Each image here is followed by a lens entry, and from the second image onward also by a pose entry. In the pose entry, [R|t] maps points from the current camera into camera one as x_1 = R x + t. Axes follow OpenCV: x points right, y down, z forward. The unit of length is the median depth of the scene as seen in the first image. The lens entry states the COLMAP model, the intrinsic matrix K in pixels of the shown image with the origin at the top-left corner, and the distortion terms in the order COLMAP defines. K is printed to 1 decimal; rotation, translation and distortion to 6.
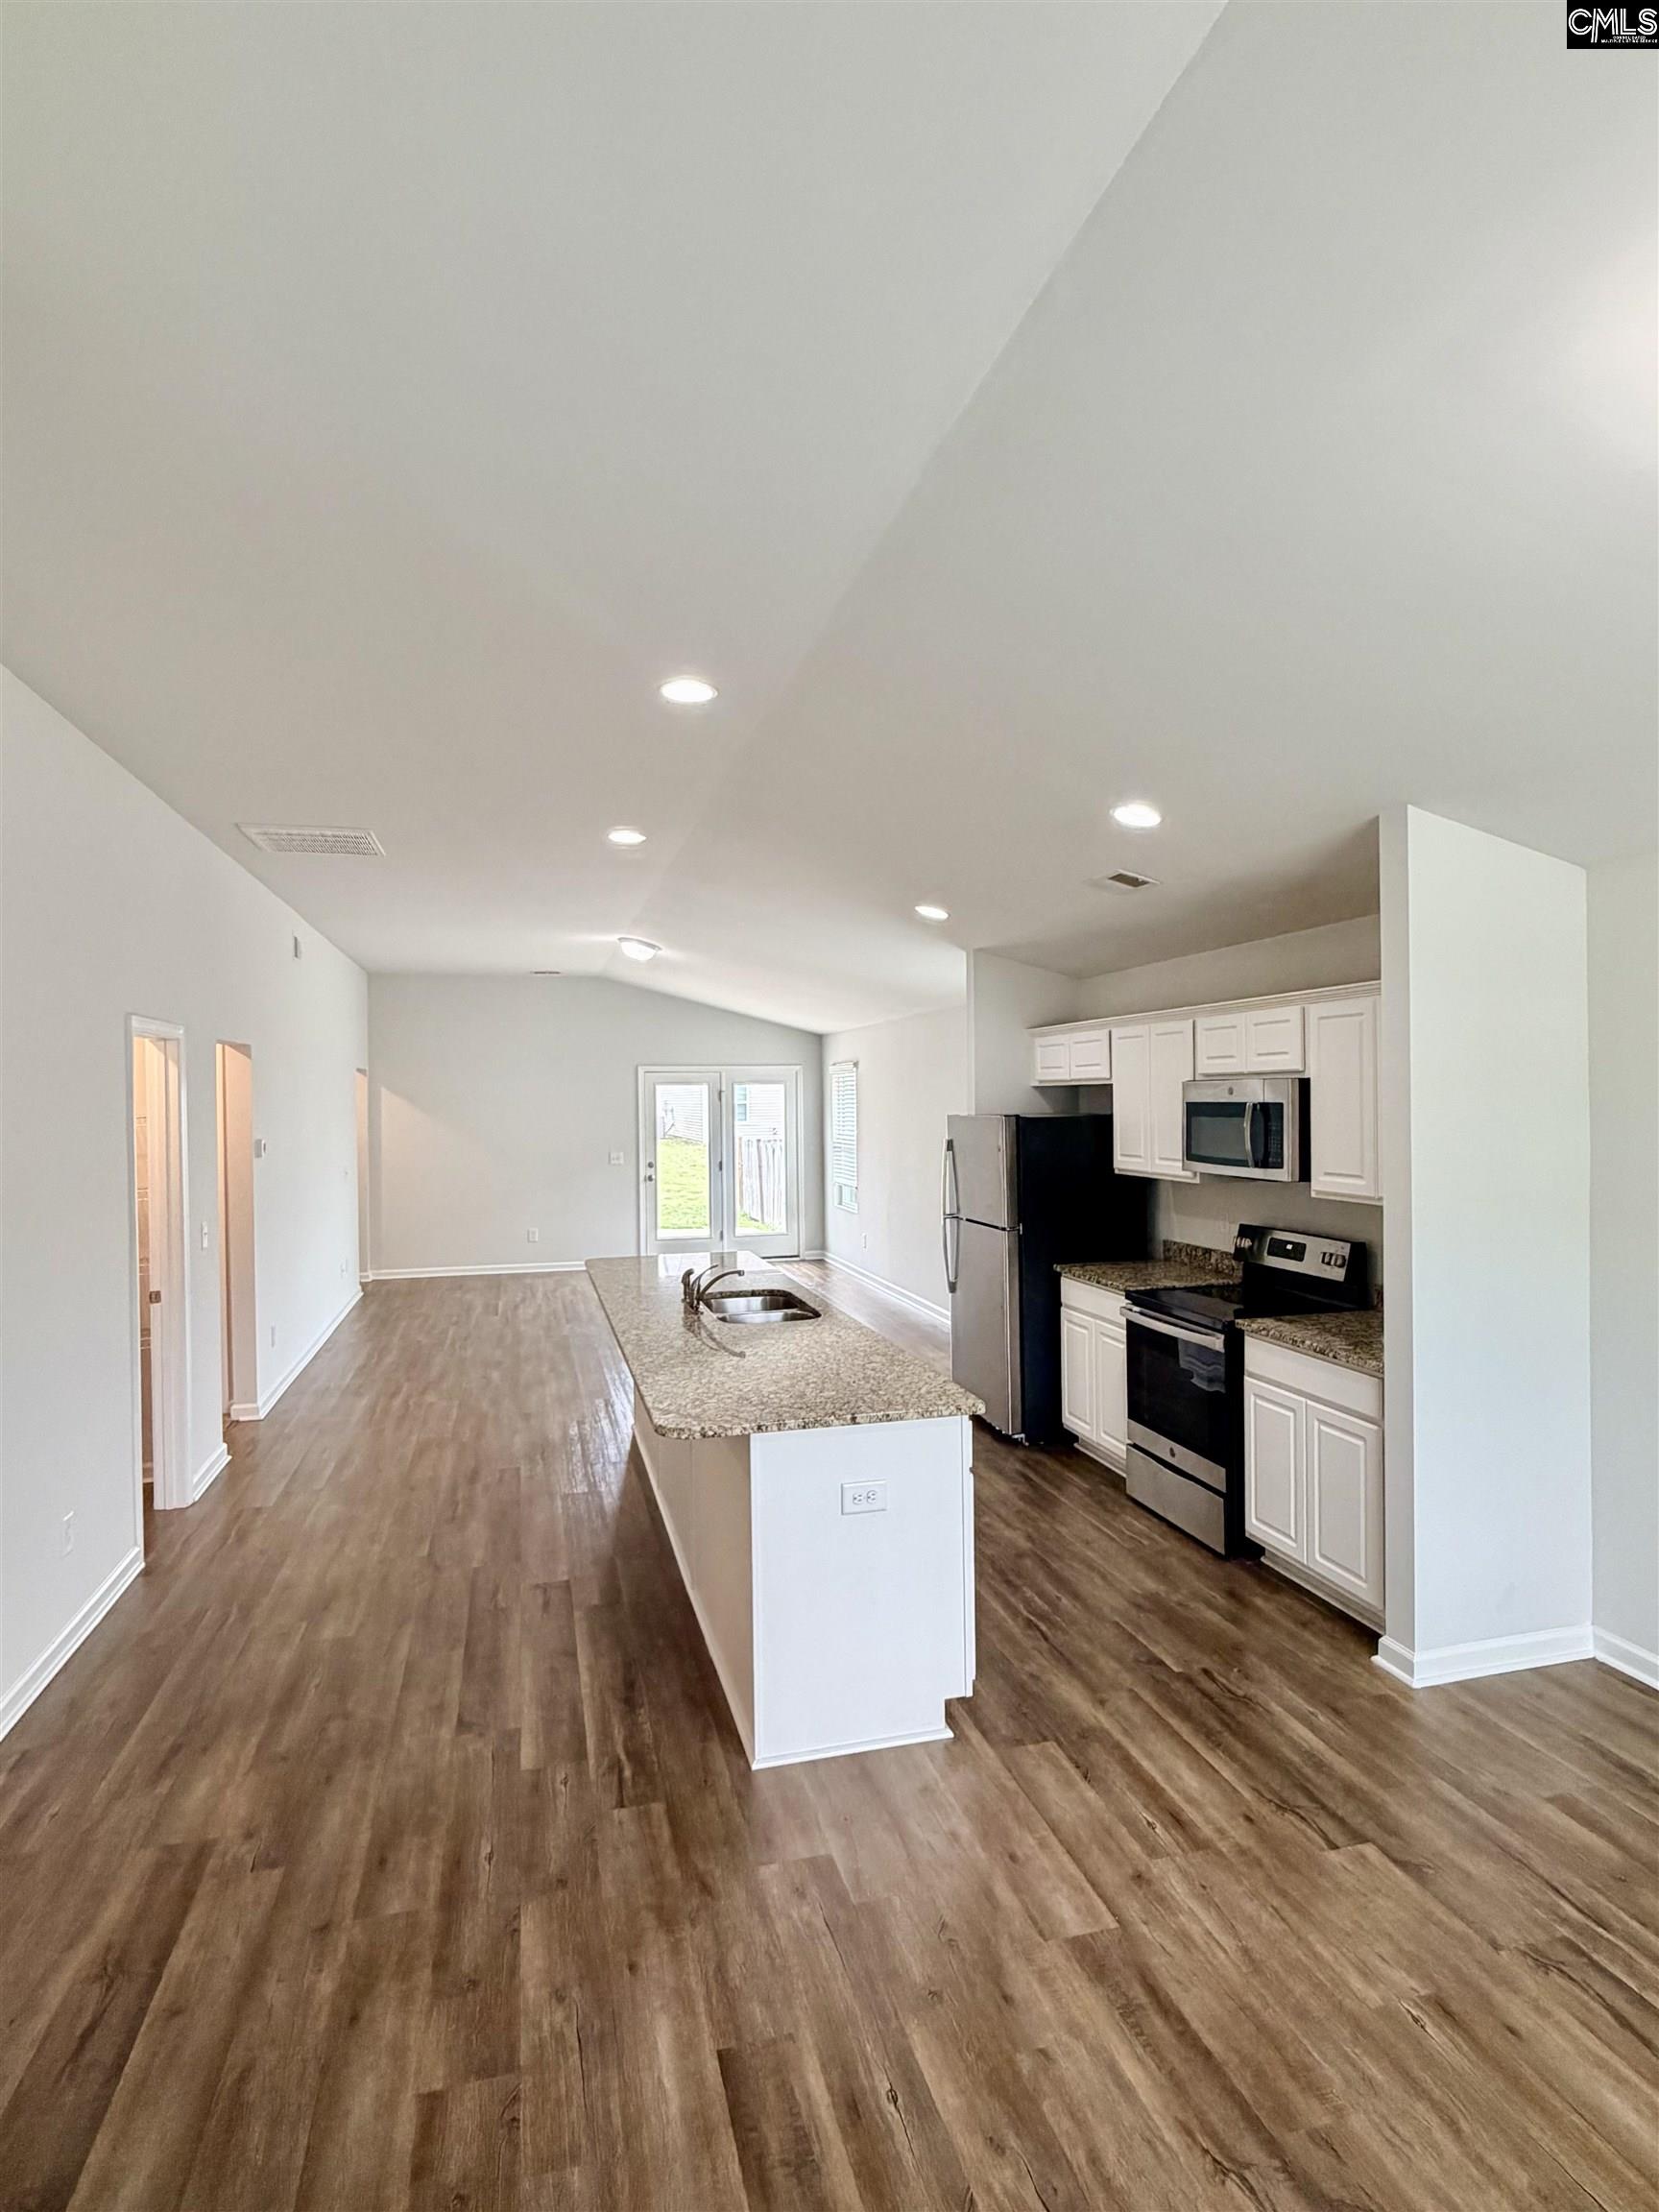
lens RADIAL K [[1171.9, 0, 828.7], [0, 1171.9, 1111.7], [0, 0, 1]] dist [-0.000151, -0.001302]
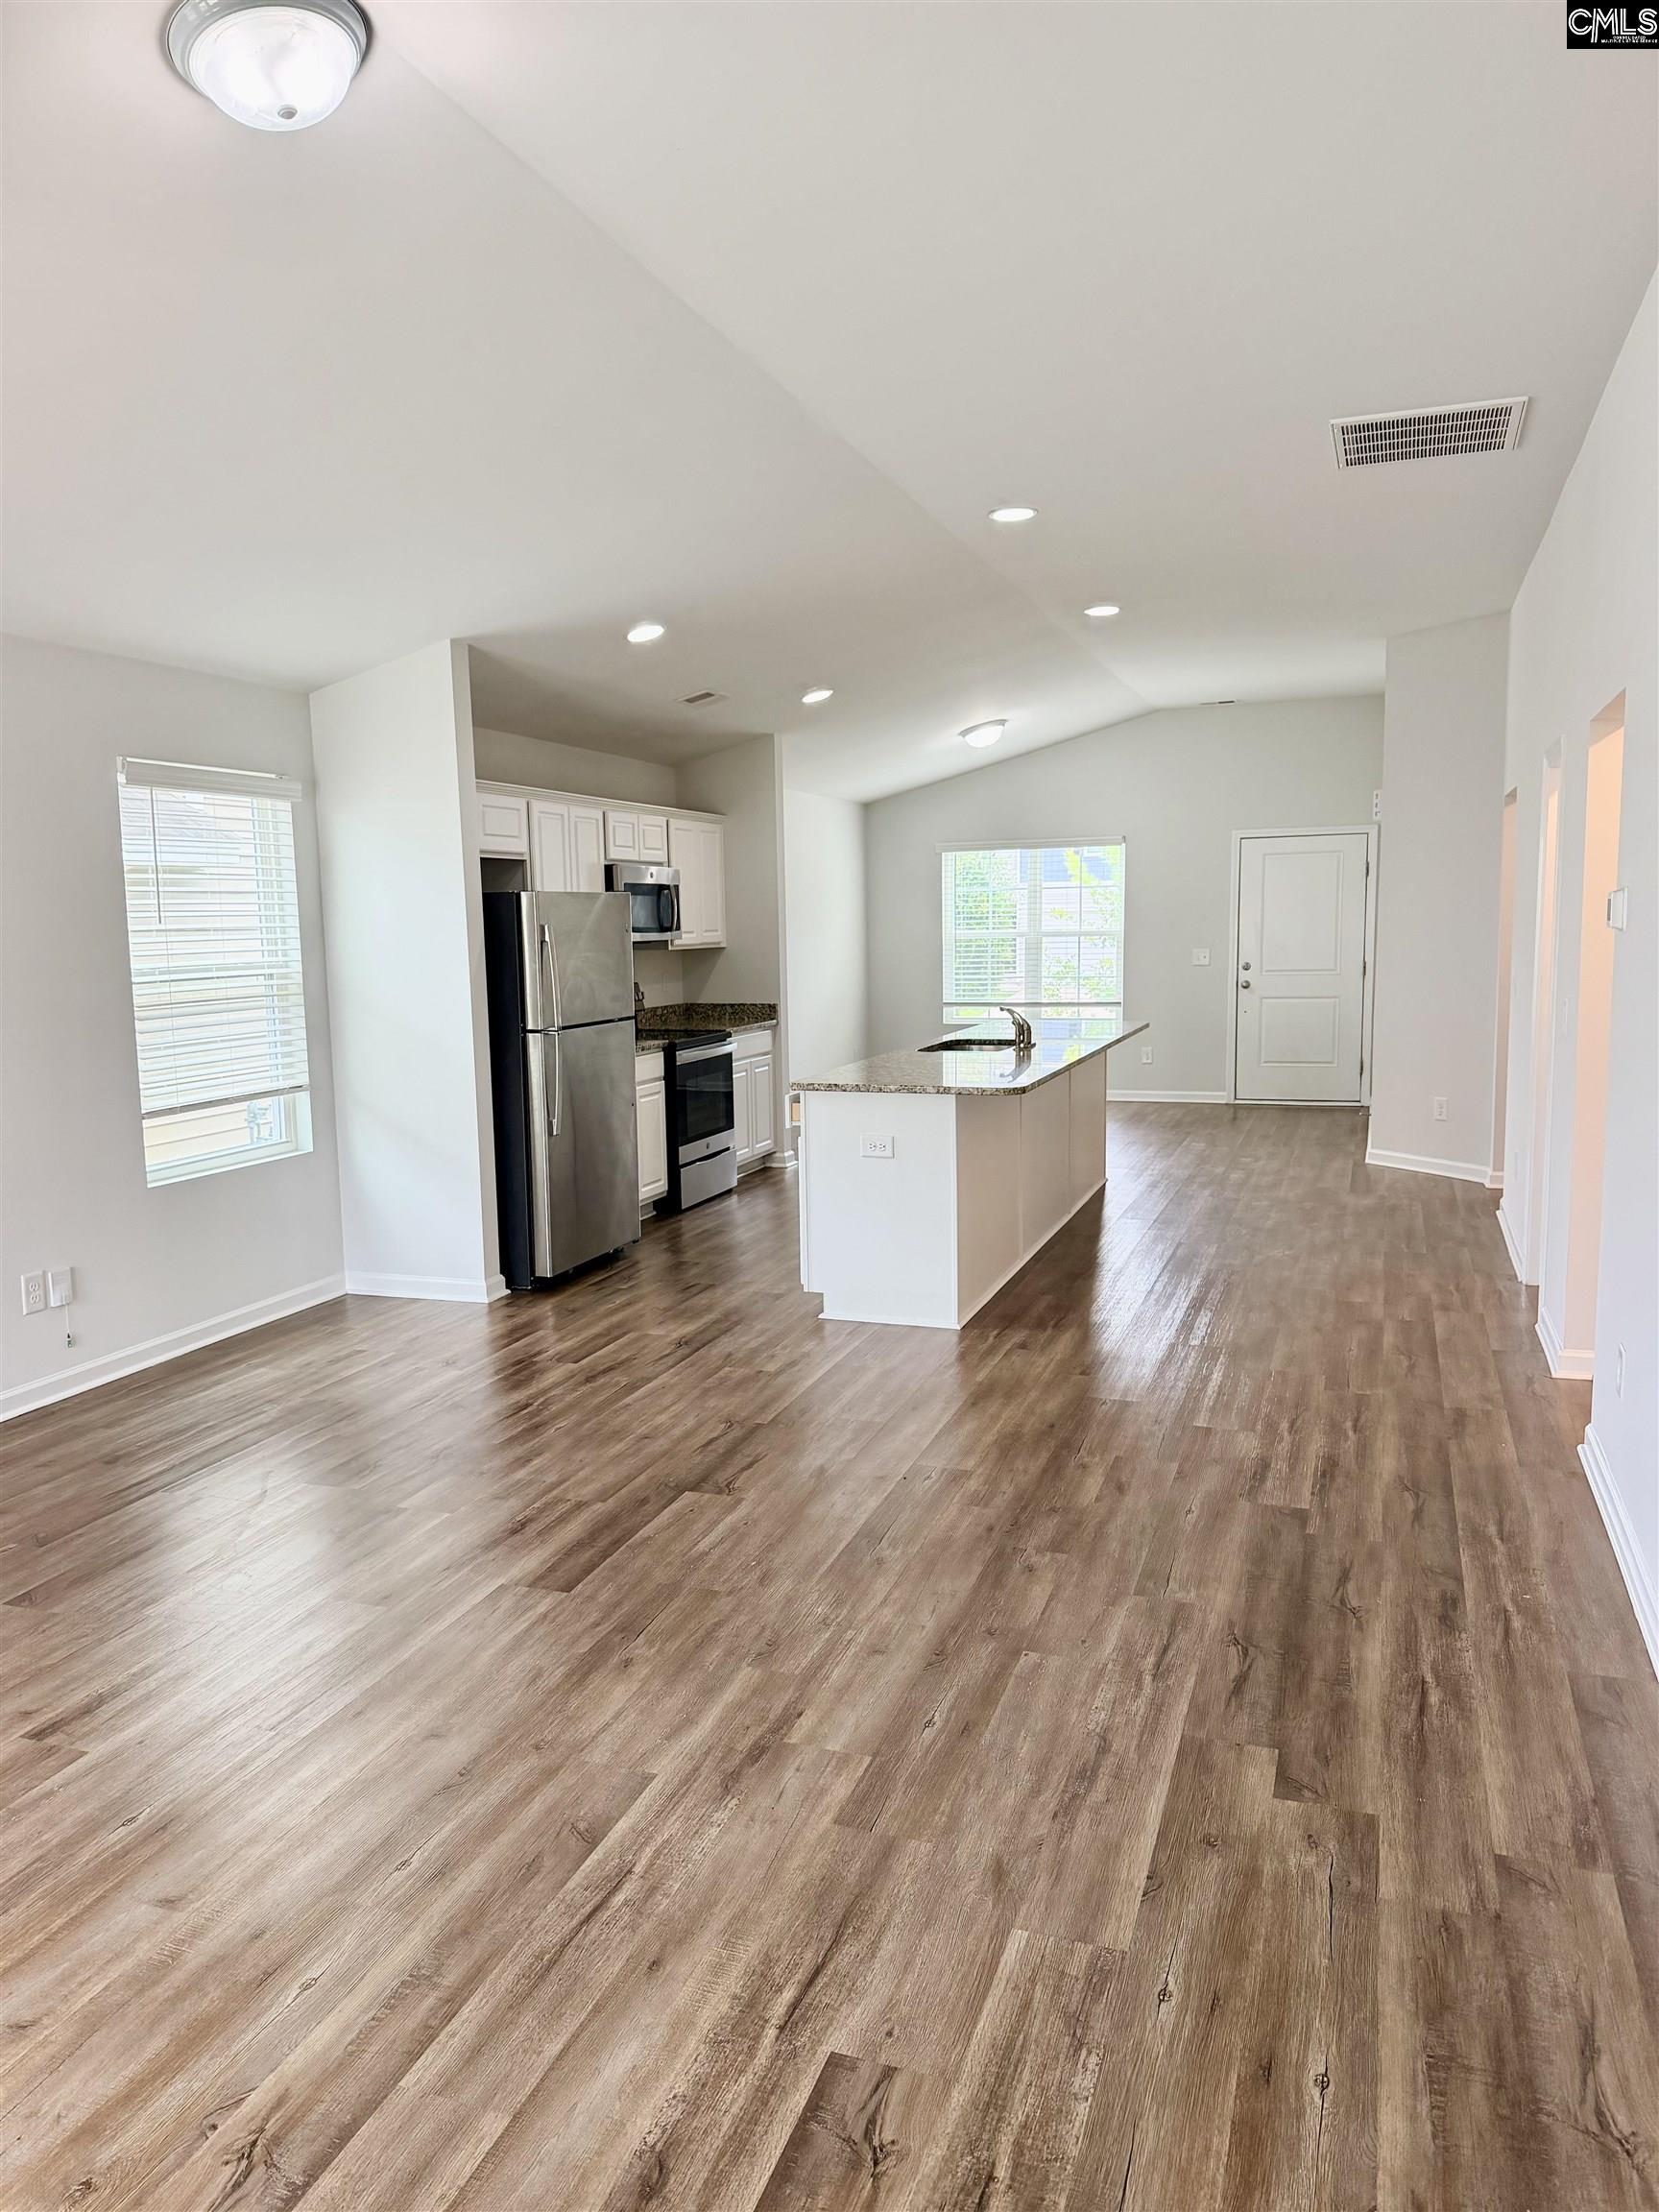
lens RADIAL K [[1558.3, 0, 833.8], [0, 1558.3, 1120.7], [0, 0, 1]] dist [0.003584, -0.018054]
pose [[-0.828029, -0.047356, 0.558682, -1.057674], [0.032727, 0.990646, 0.132477, 0.040154], [-0.559730, 0.127979, -0.818733, 3.072563]]
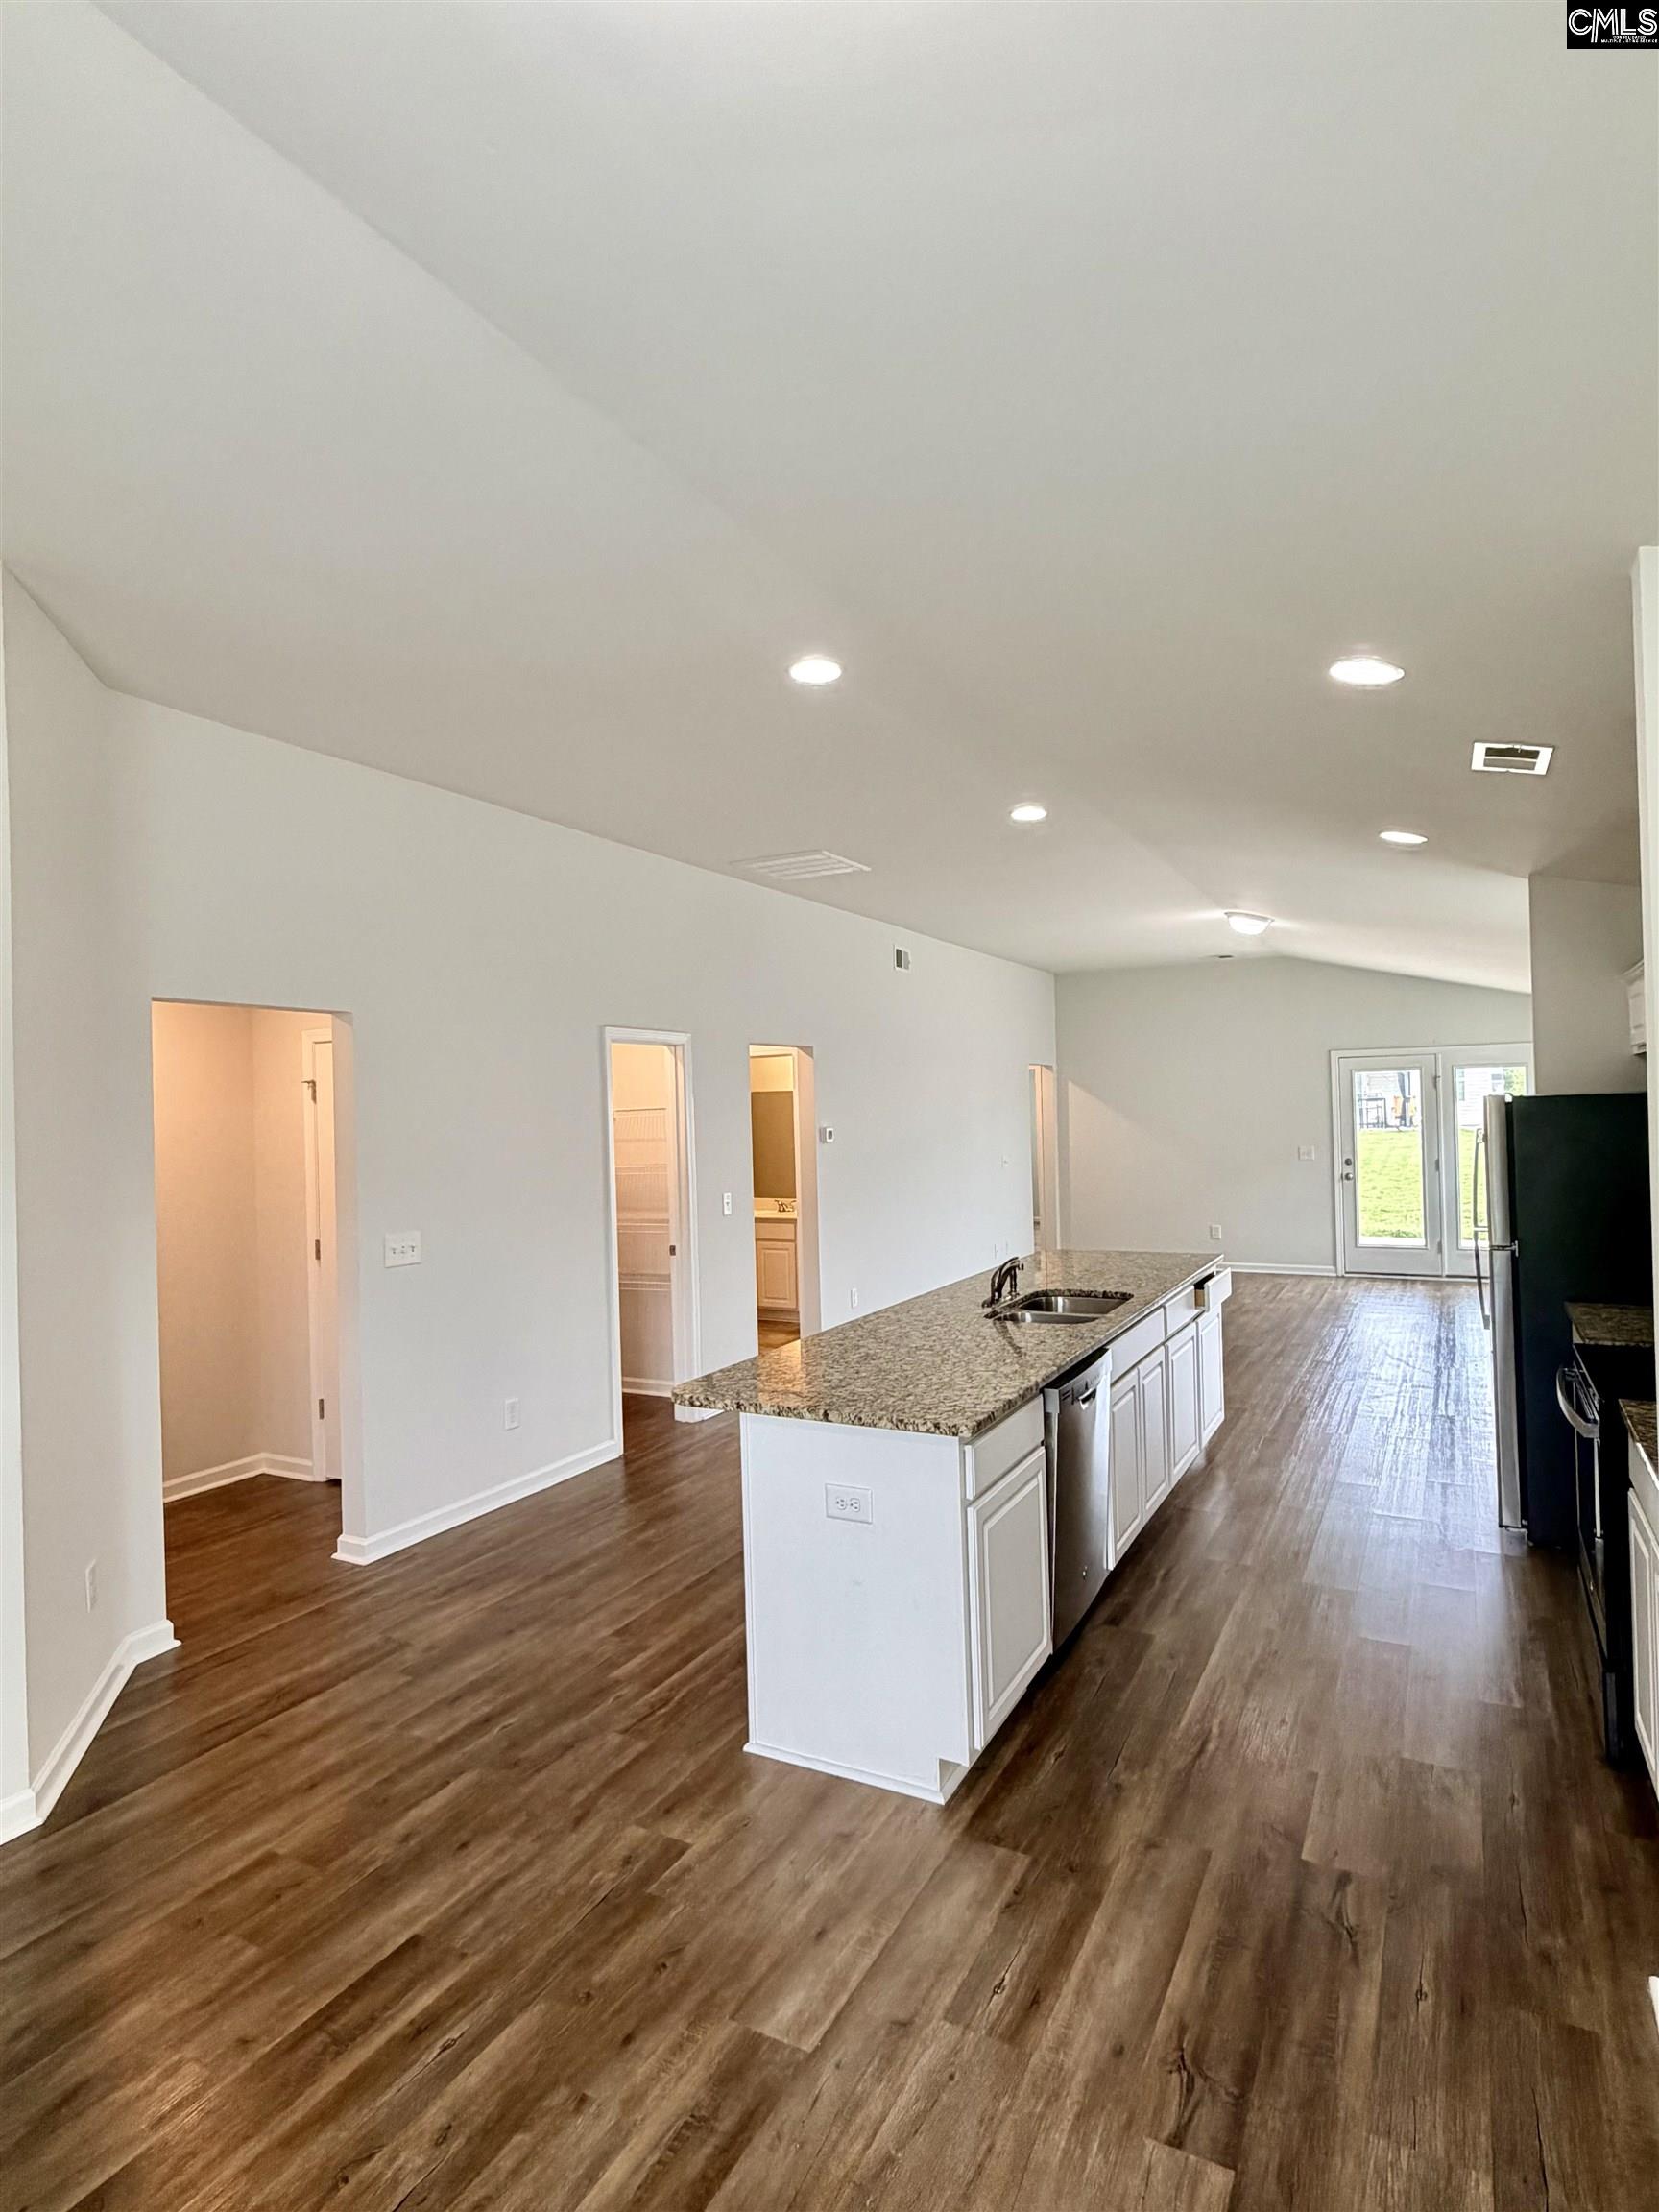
lens RADIAL K [[1171.9, 0, 826.6], [0, 1171.9, 1103.2], [0, 0, 1]] dist [-0.000151, -0.001302]
pose [[0.730440, -0.013635, -0.682841, 0.565794], [0.009797, 0.999907, -0.009486, 0.019023], [0.682907, 0.000239, 0.730506, 0.270697]]
